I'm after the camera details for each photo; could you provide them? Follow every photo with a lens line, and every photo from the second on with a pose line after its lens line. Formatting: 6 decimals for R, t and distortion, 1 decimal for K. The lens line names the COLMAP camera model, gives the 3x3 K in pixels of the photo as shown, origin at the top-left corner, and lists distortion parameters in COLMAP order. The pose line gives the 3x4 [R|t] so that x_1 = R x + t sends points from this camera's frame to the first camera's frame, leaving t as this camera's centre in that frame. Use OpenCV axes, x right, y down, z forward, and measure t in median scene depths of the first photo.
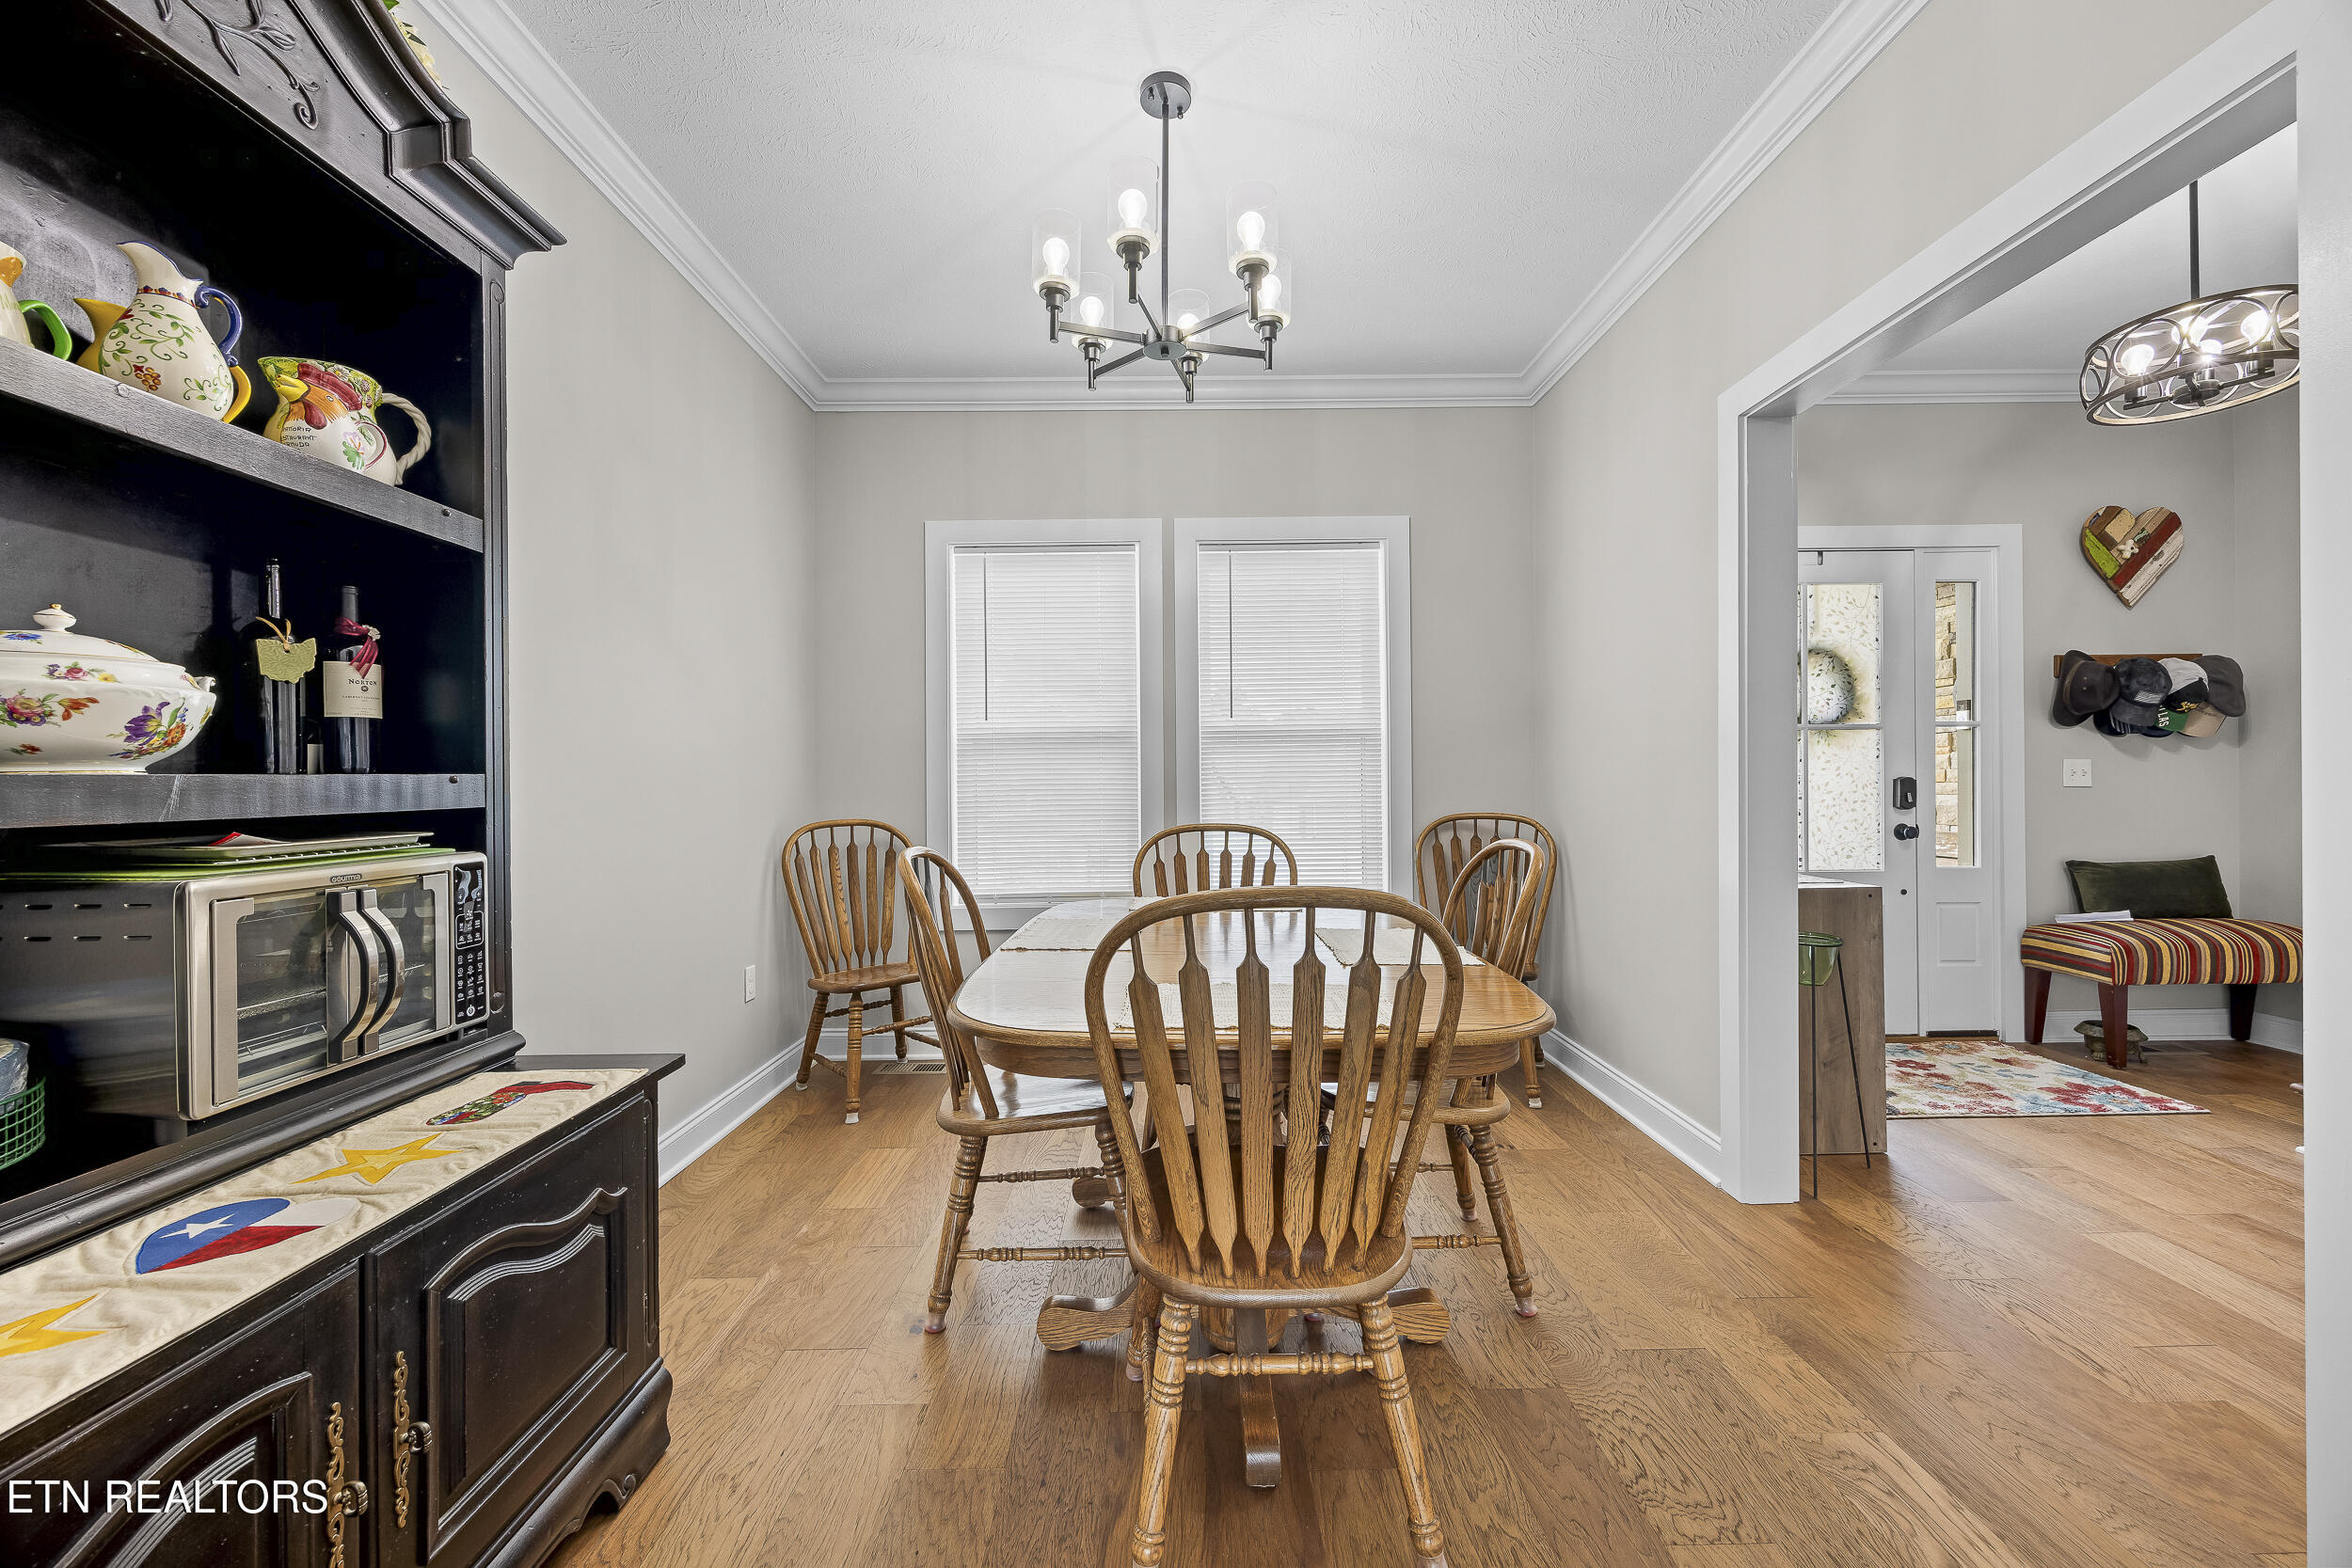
lens RADIAL K [[902.4, 0, 1177.7], [0, 902.4, 786.0], [0, 0, 1]] dist [-0.001532, -0.000401]
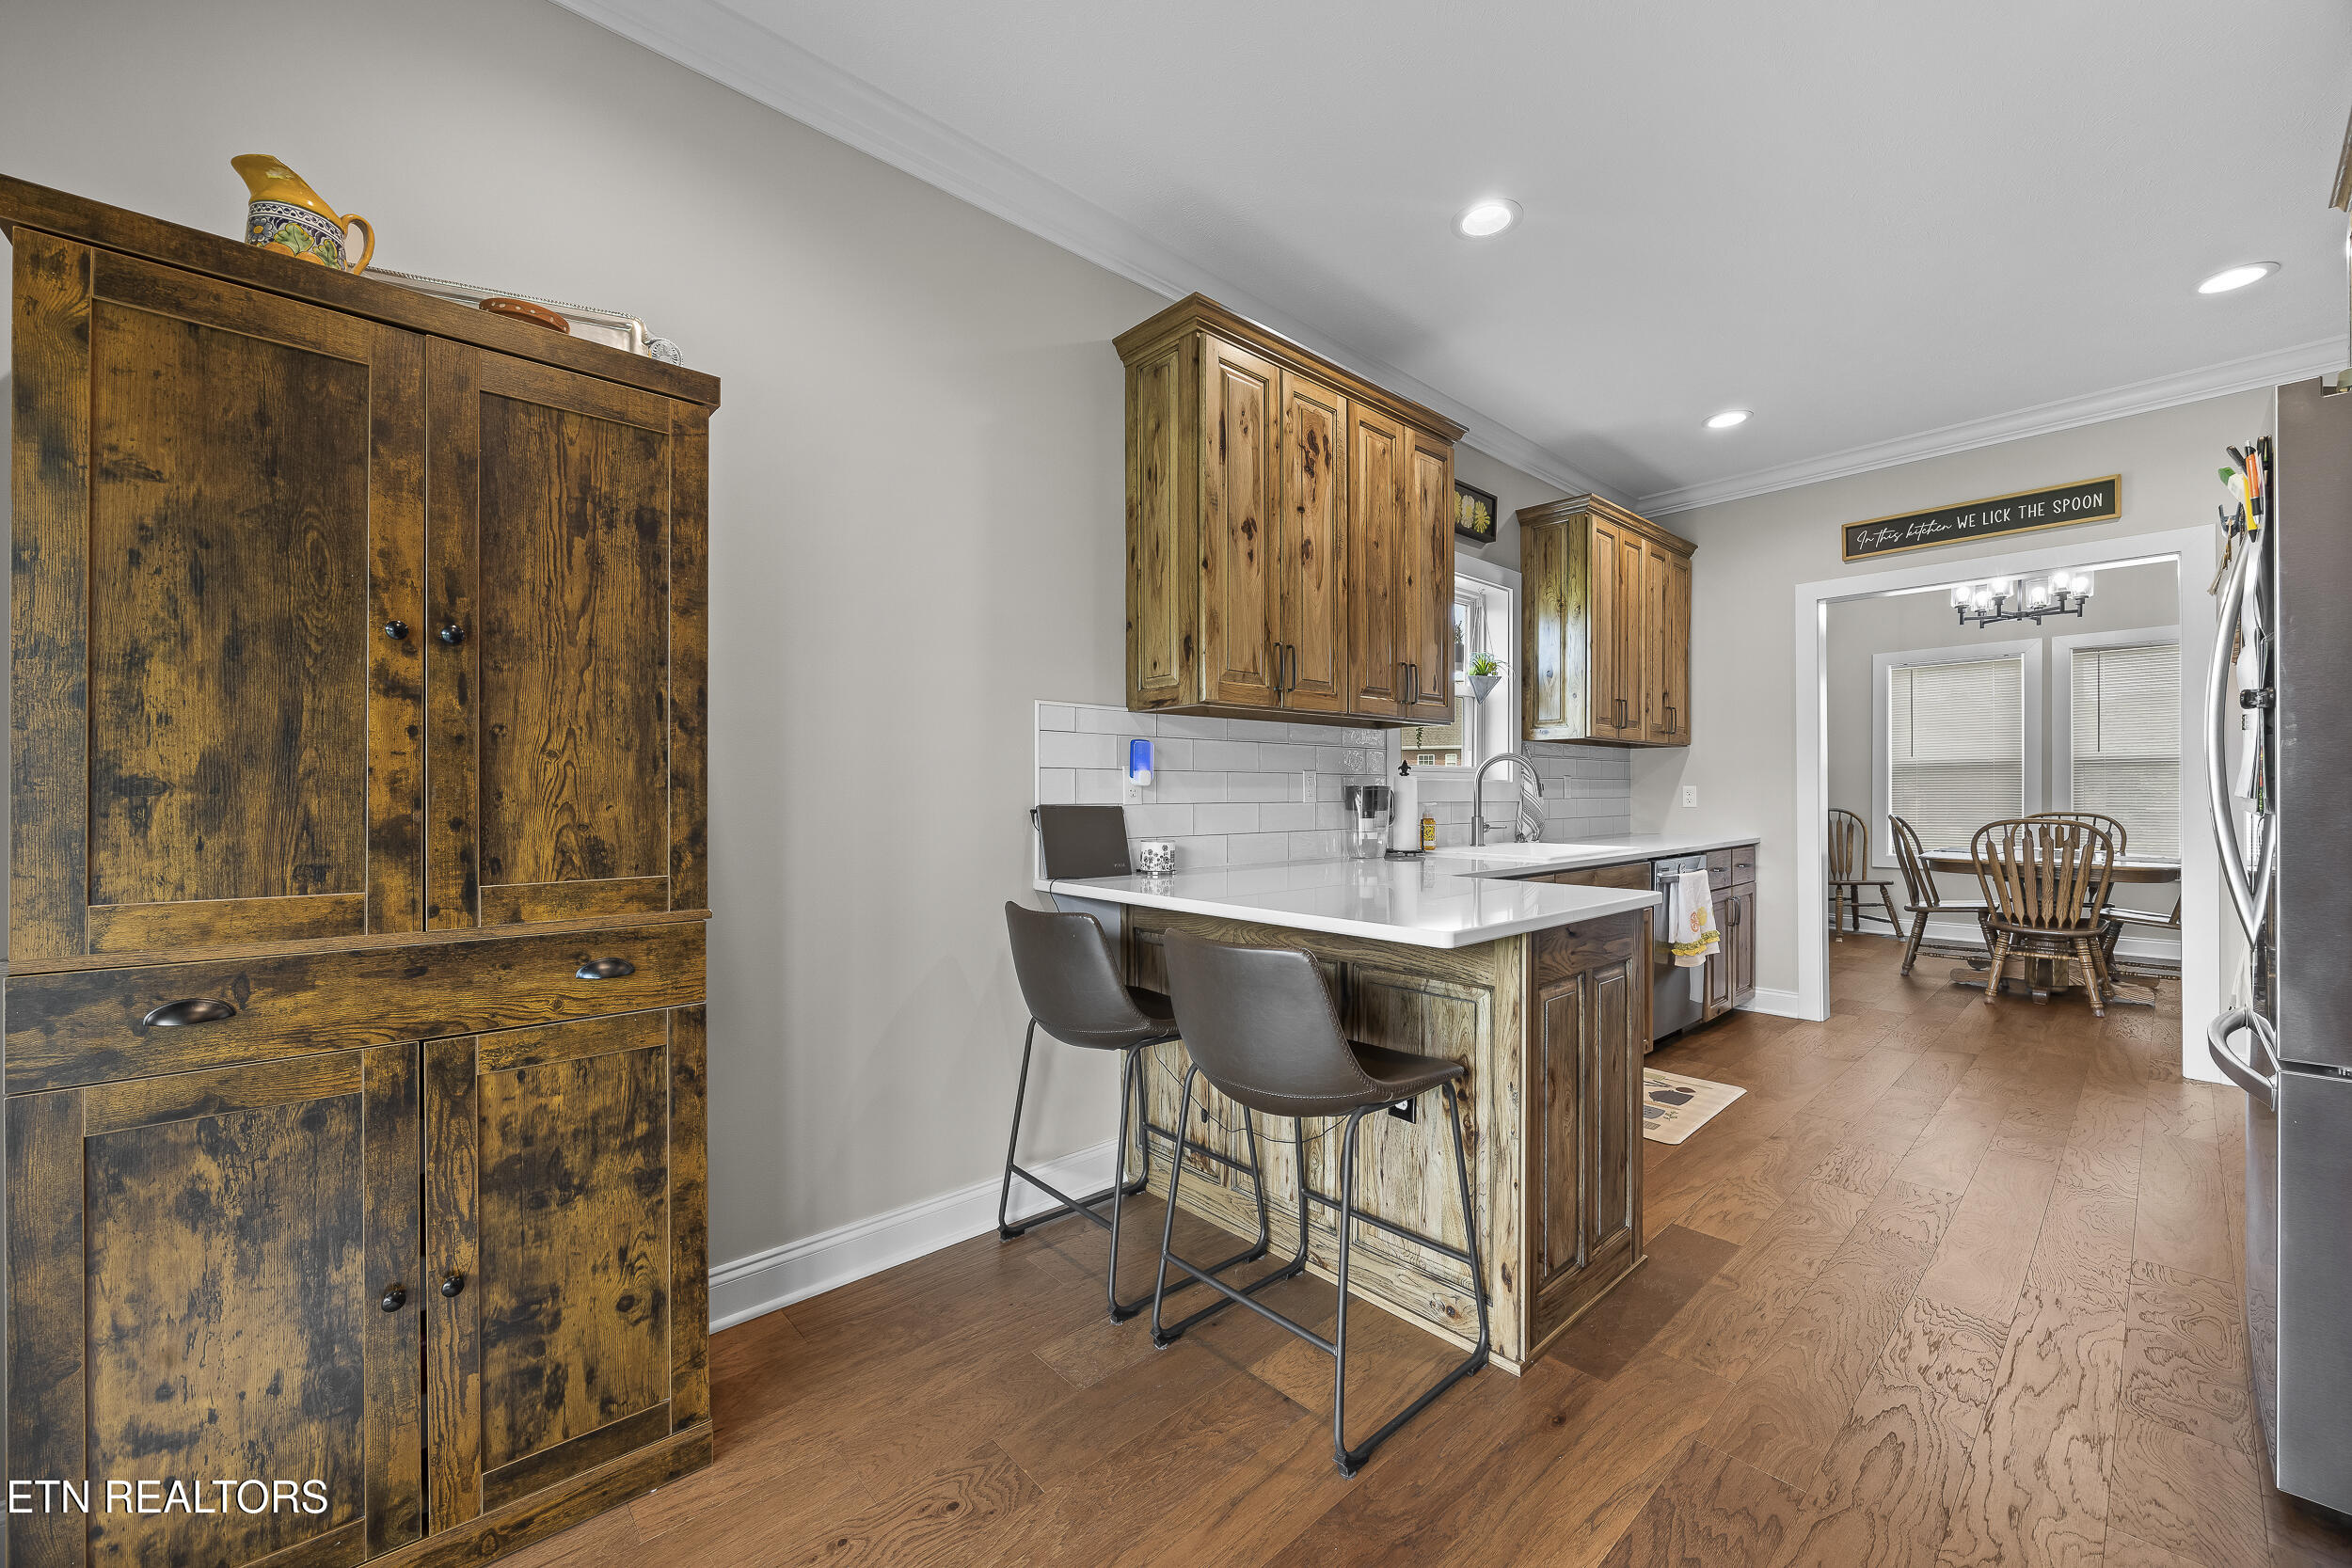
lens RADIAL K [[902.4, 0, 1172.7], [0, 902.4, 794.7], [0, 0, 1]] dist [-0.001532, -0.000401]
pose [[0.659251, 0.009302, -0.751865, 0.337957], [-0.005792, 0.999957, 0.007293, 0.002947], [0.751900, -0.000453, 0.659277, -2.539519]]
